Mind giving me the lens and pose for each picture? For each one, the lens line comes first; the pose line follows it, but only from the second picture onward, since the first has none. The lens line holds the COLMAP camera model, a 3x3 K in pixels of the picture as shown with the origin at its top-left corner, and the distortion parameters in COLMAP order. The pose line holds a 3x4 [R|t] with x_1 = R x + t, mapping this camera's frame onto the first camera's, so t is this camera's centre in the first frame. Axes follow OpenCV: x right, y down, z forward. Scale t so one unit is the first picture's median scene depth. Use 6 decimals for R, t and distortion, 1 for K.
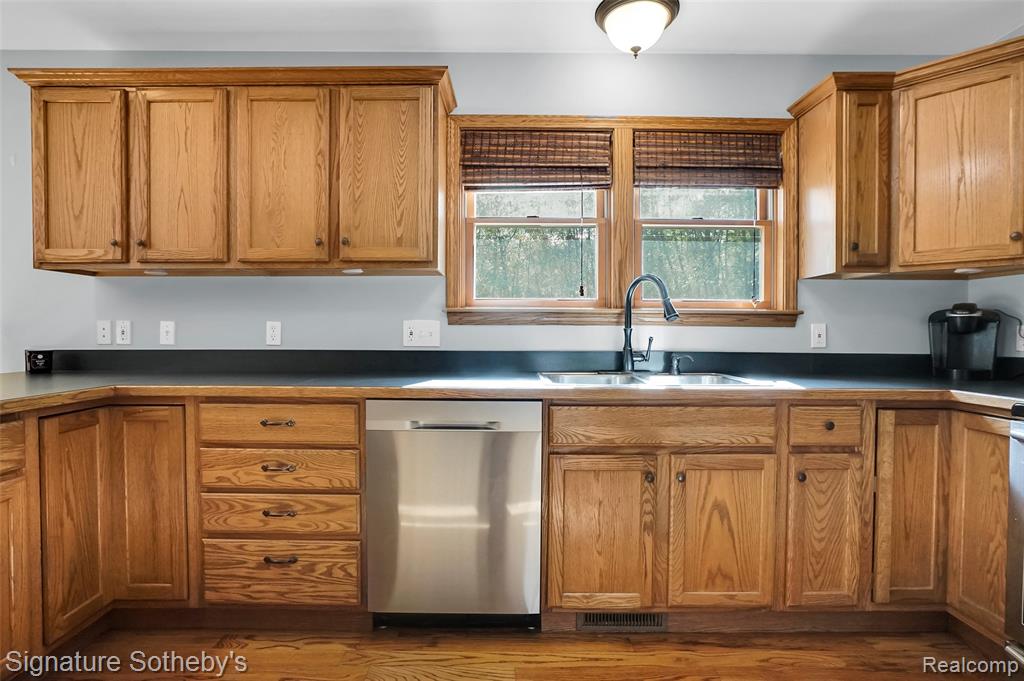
lens RADIAL K [[531.0, 0, 514.5], [0, 531.0, 338.4], [0, 0, 1]] dist [-0.047092, 0.021386]
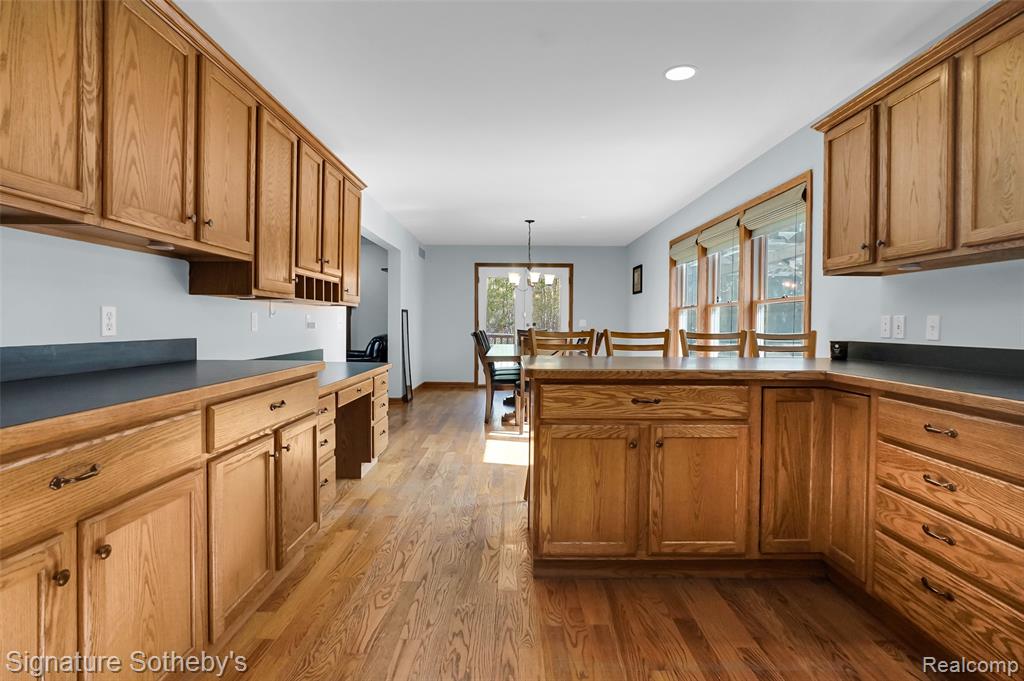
lens RADIAL K [[531.0, 0, 491.8], [0, 531.0, 327.1], [0, 0, 1]] dist [-0.047092, 0.021386]
pose [[-0.032647, 0.004006, -0.999459, 0.372760], [-0.023821, 0.999705, 0.004785, 0.002482], [0.999183, 0.023965, -0.032542, 0.241359]]
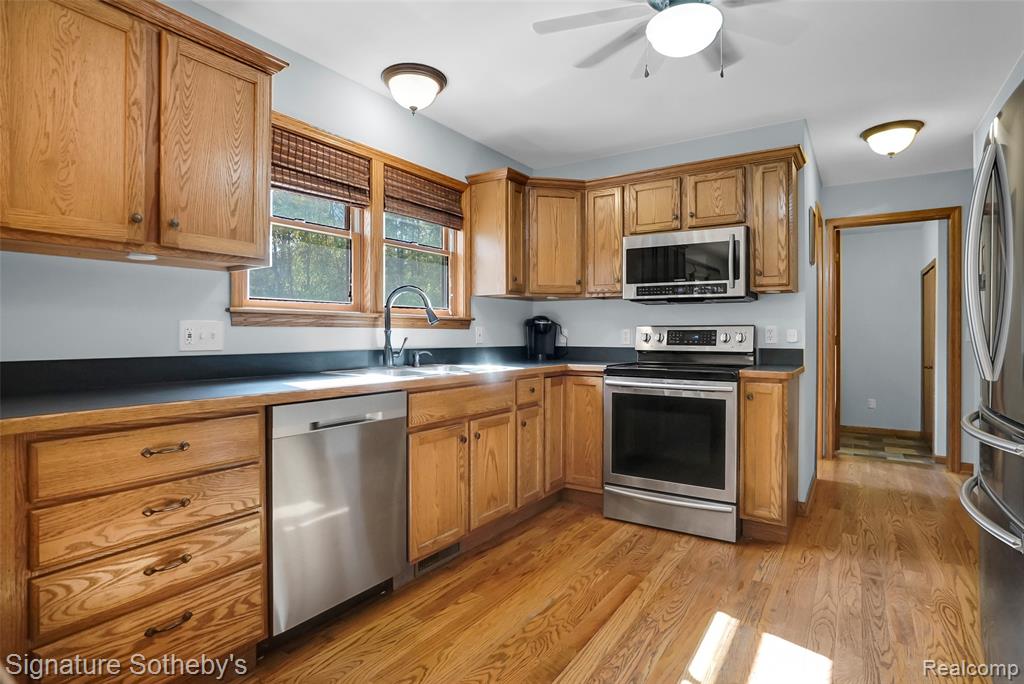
lens RADIAL K [[531.0, 0, 507.7], [0, 531.0, 331.4], [0, 0, 1]] dist [-0.047092, 0.021386]
pose [[0.554557, -0.000180, 0.832146, -0.701495], [0.010808, 0.999917, -0.006986, -0.004863], [-0.832076, 0.012868, 0.554513, 0.119521]]
